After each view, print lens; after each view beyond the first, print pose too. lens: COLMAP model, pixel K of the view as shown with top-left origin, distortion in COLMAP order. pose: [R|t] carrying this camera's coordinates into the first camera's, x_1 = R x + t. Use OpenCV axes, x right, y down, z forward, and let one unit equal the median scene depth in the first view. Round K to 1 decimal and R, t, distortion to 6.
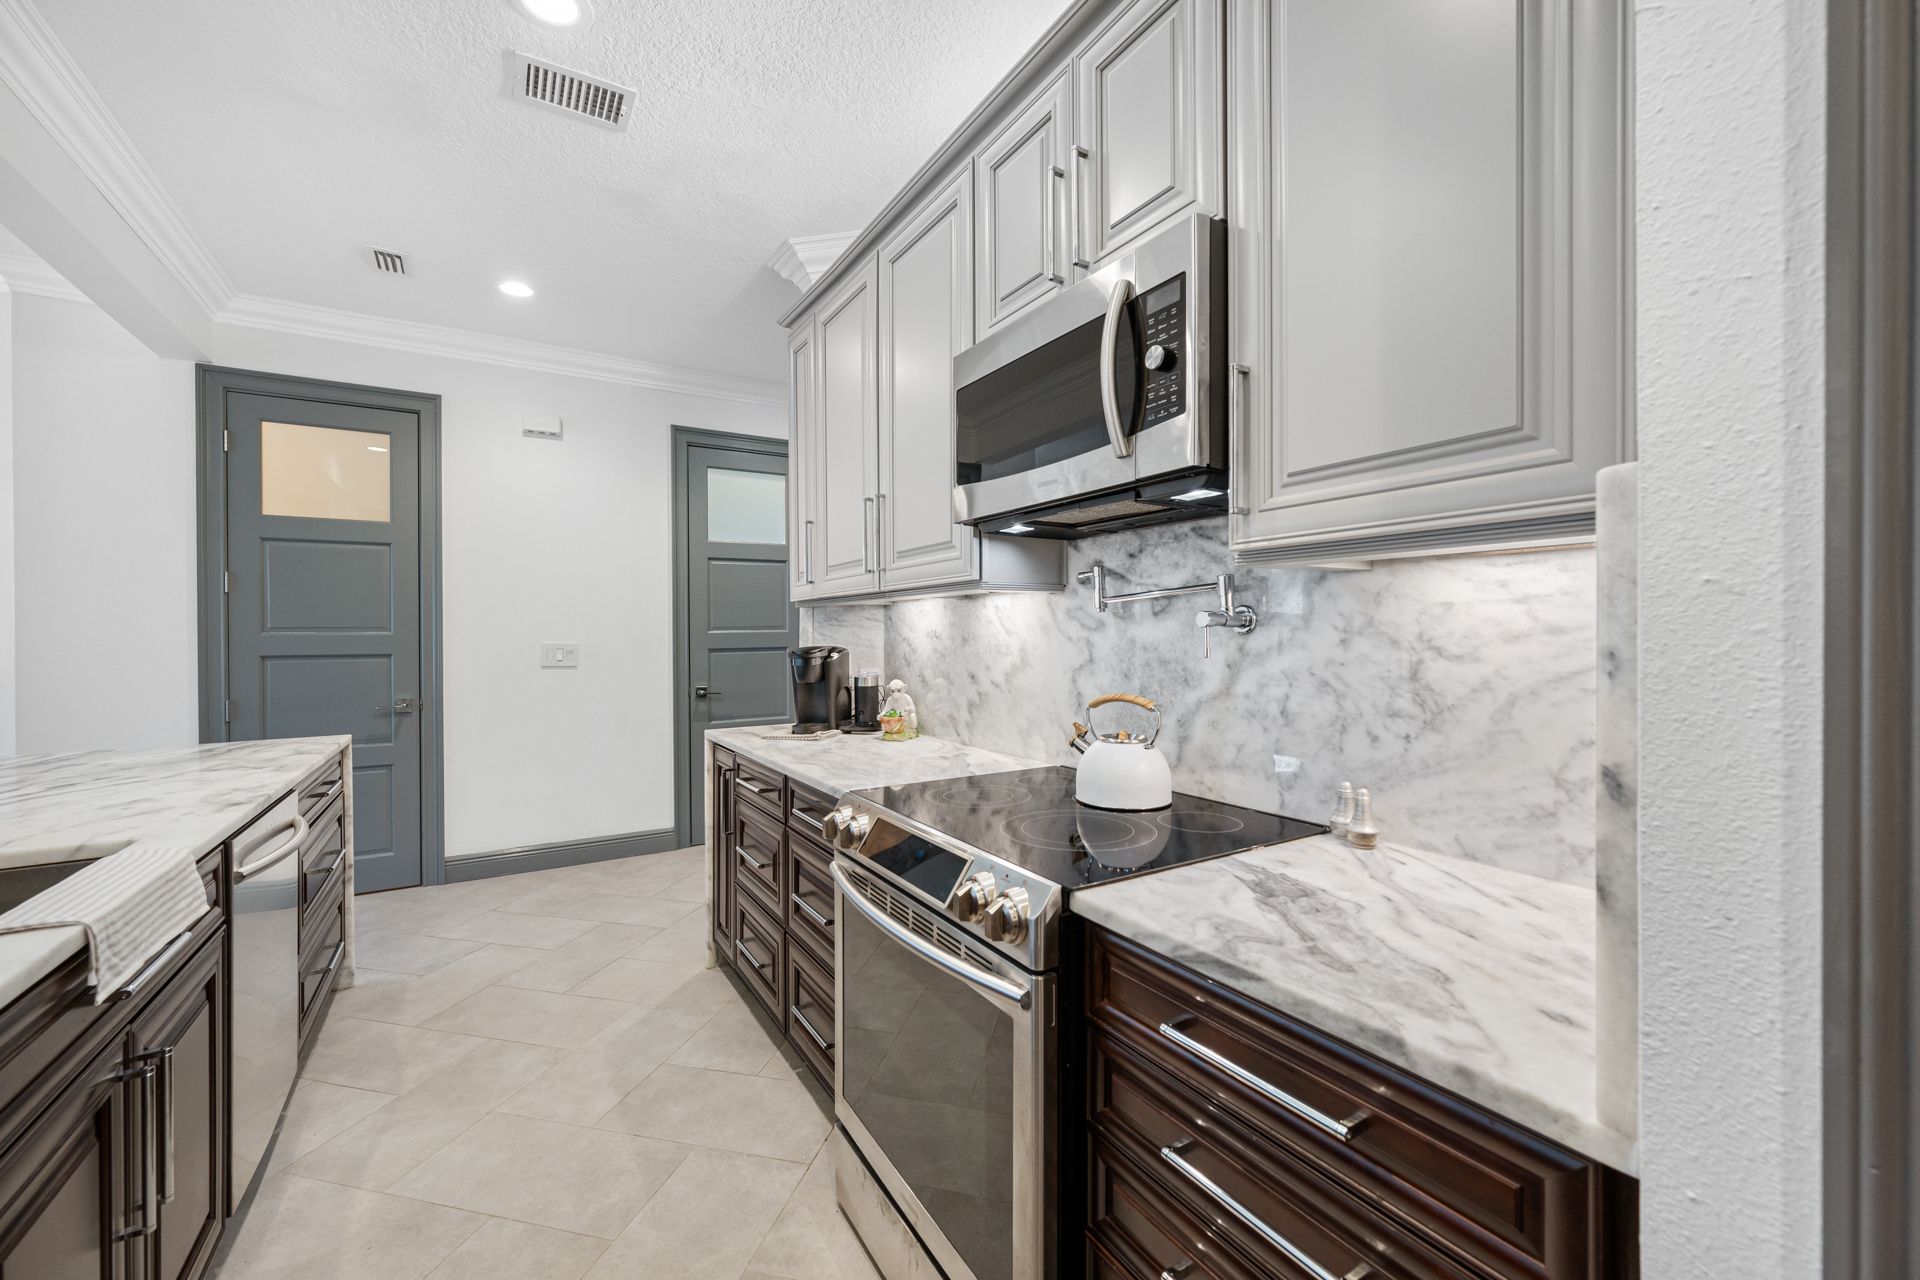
lens RADIAL K [[768.2, 0, 956.1], [0, 768.2, 636.1], [0, 0, 1]] dist [-0.003405, 0.000435]
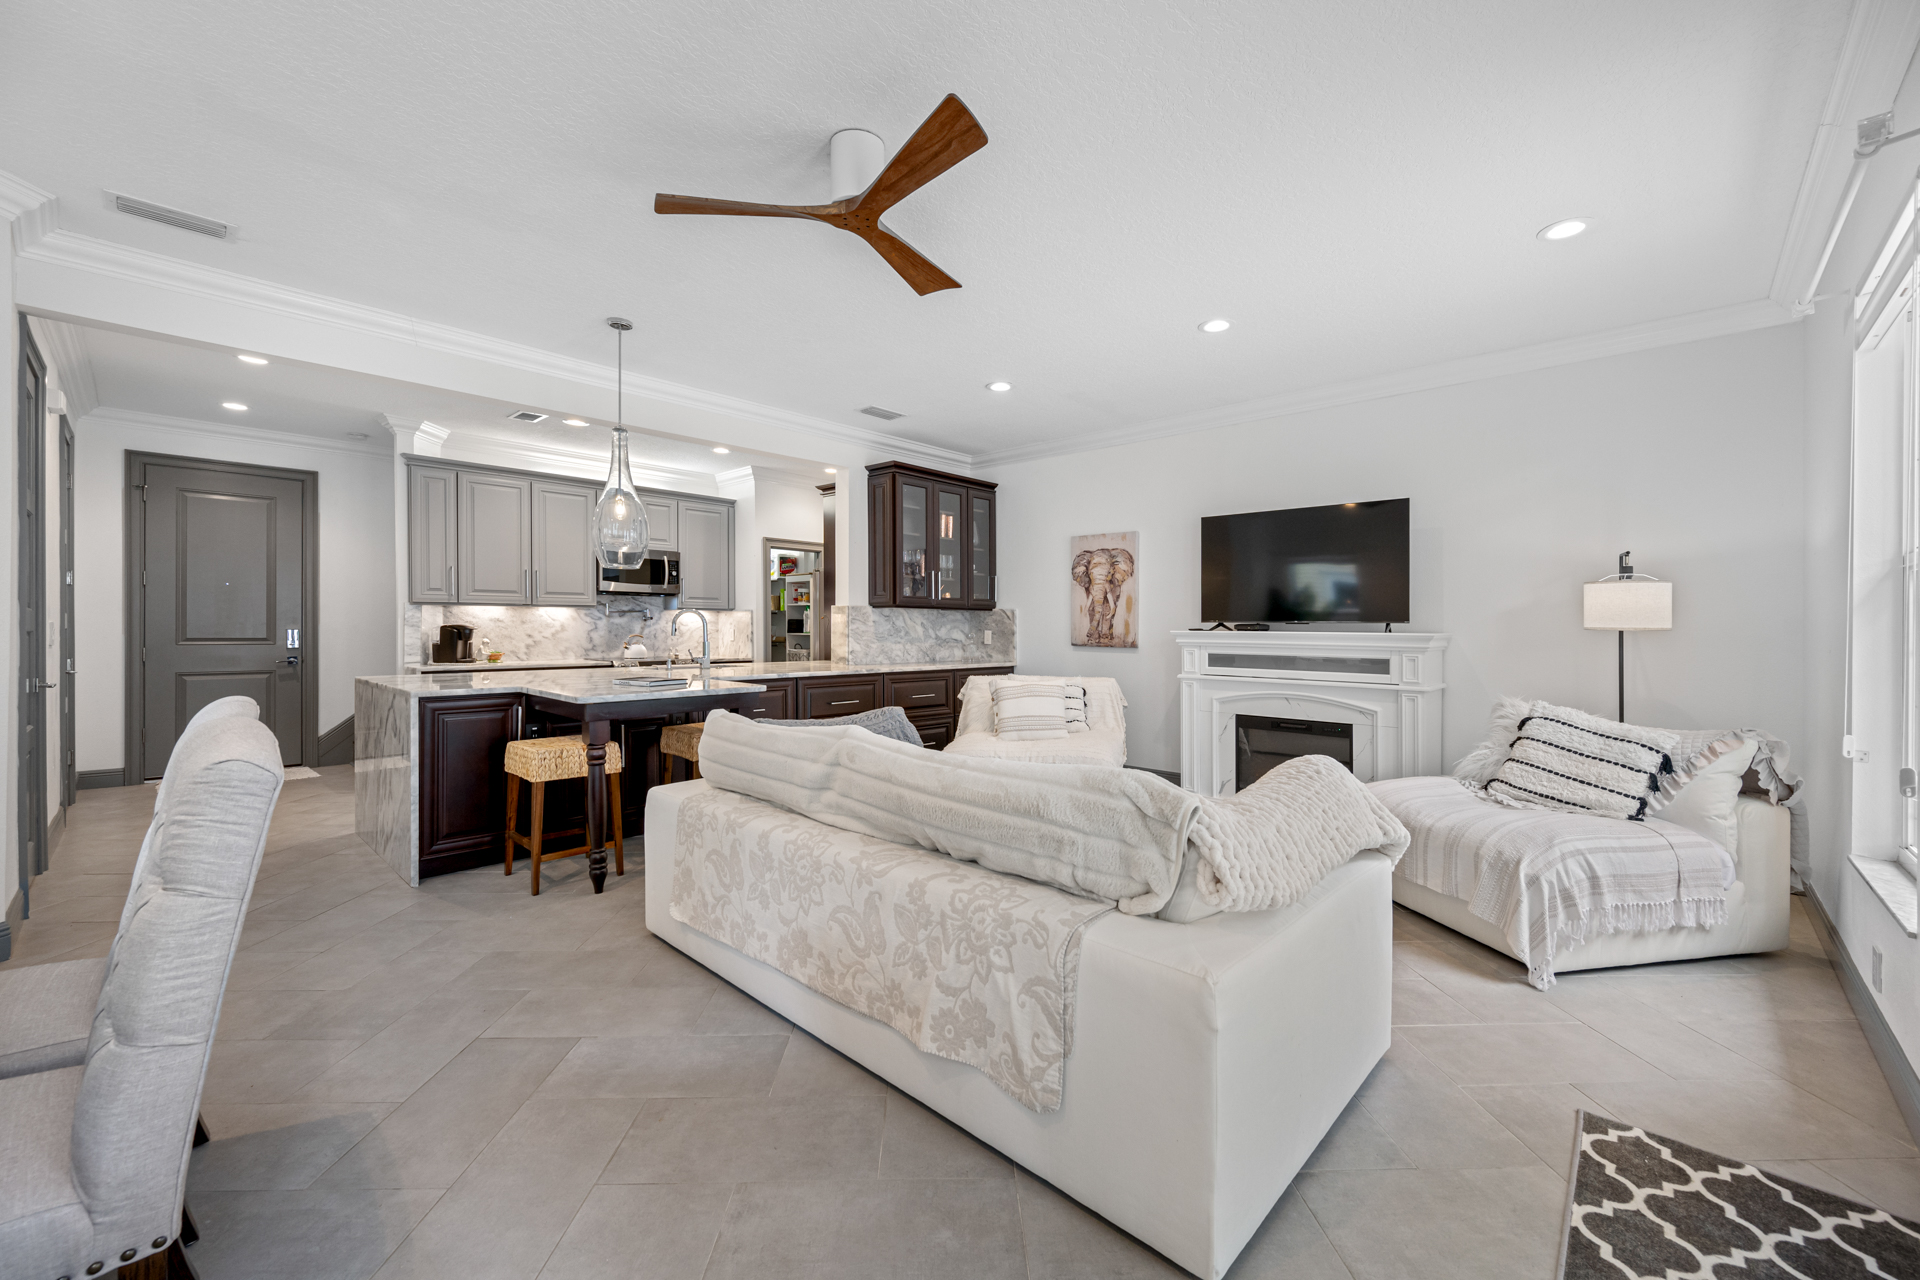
lens RADIAL K [[768.2, 0, 1005.6], [0, 768.2, 645.4], [0, 0, 1]] dist [-0.003405, 0.000435]
pose [[-0.292288, -0.017594, 0.956168, -2.797955], [0.002298, 0.999815, 0.019099, 0.035506], [-0.956327, 0.007779, -0.292194, 0.147195]]
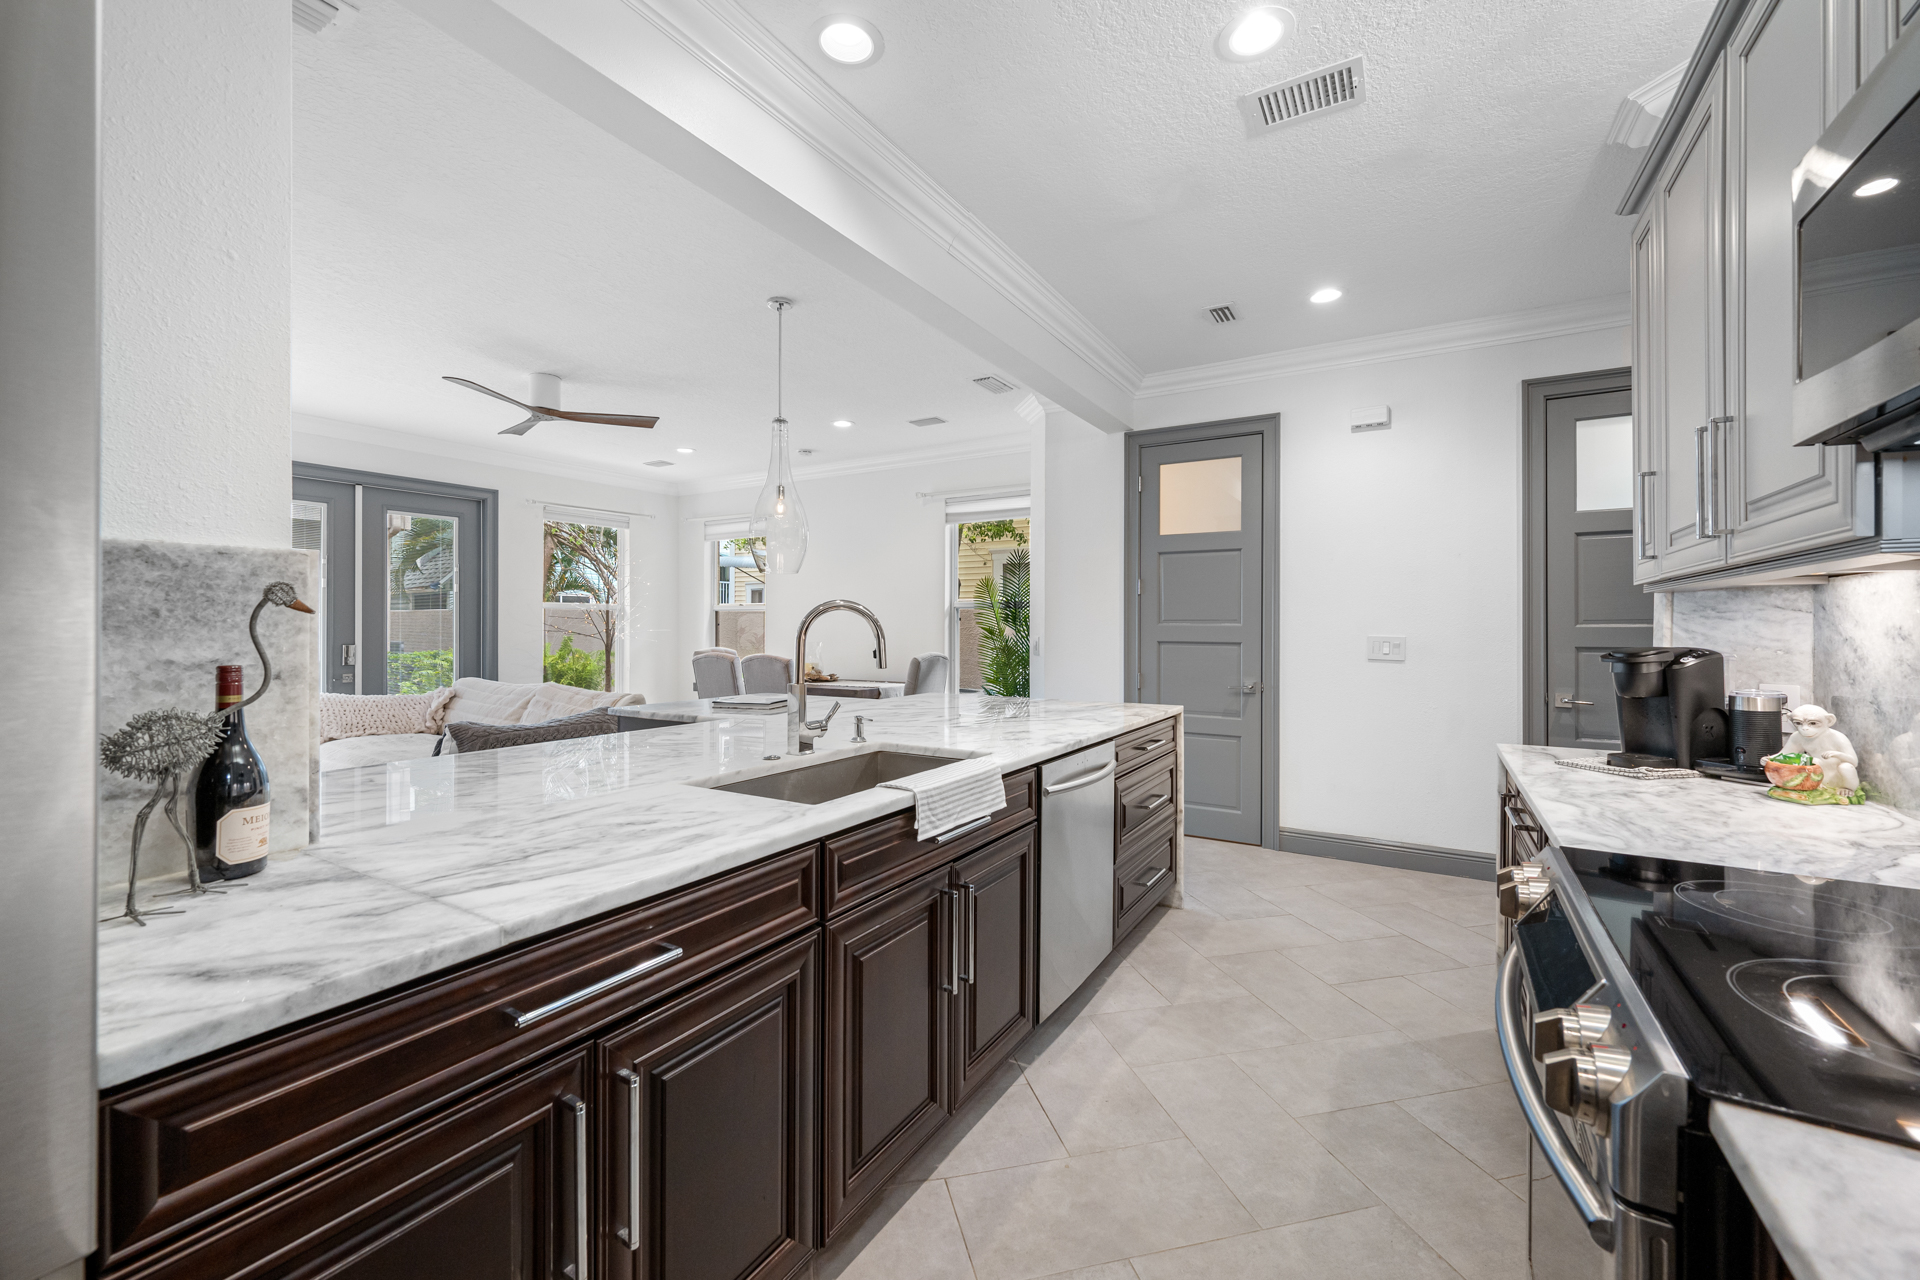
lens RADIAL K [[768.2, 0, 957.2], [0, 768.2, 619.5], [0, 0, 1]] dist [-0.003405, 0.000435]
pose [[0.457930, 0.001007, -0.888988, 0.154843], [-0.011678, 0.999920, -0.004883, -0.001299], [0.888912, 0.012618, 0.457905, 0.101496]]
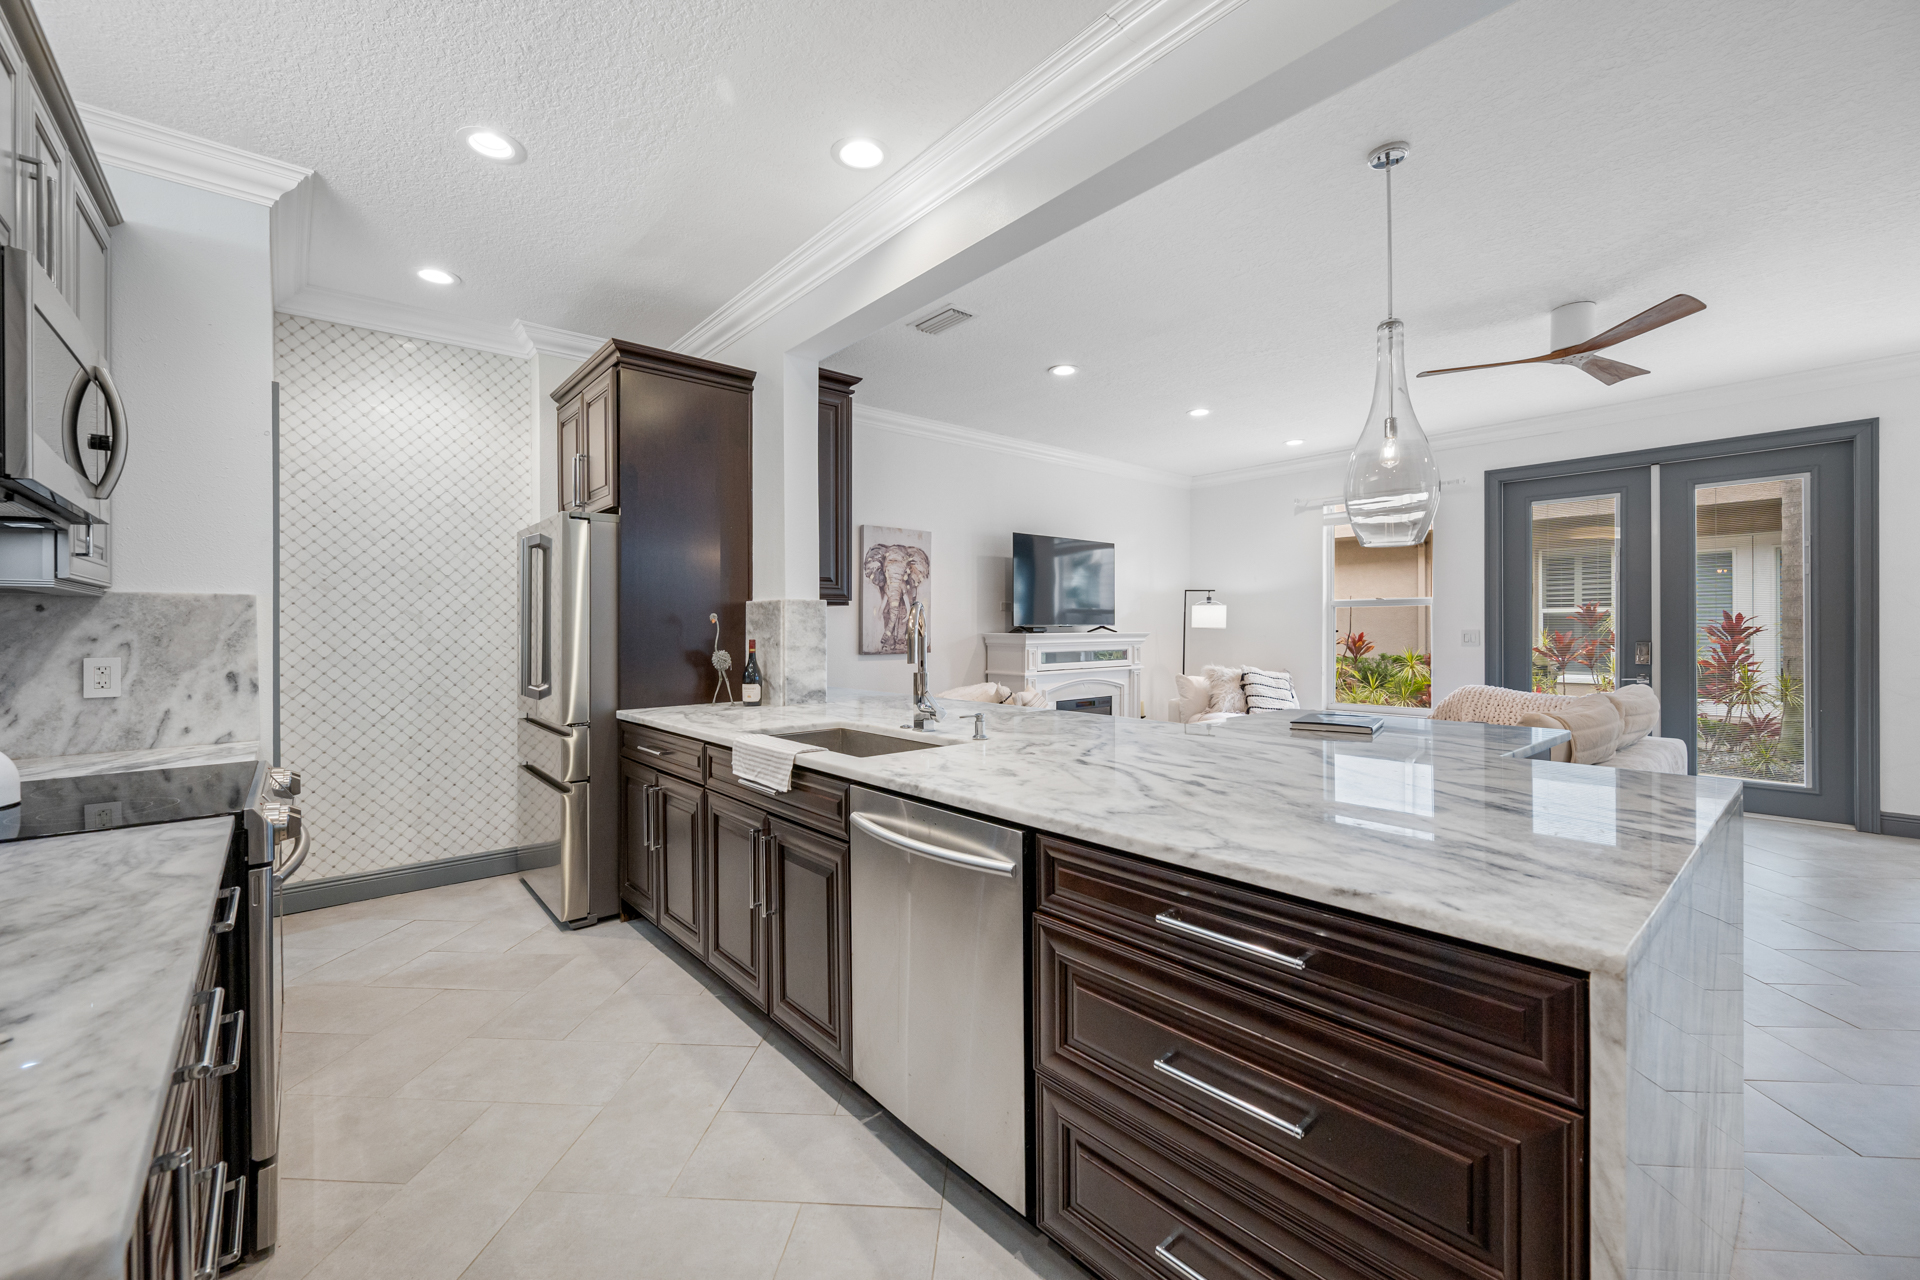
lens RADIAL K [[768.2, 0, 940.7], [0, 768.2, 636.1], [0, 0, 1]] dist [-0.003405, 0.000435]
pose [[-0.988265, 0.015664, -0.151941, -0.501062], [0.012968, 0.999741, 0.018720, -0.000315], [0.152195, 0.016530, -0.988212, 1.252225]]
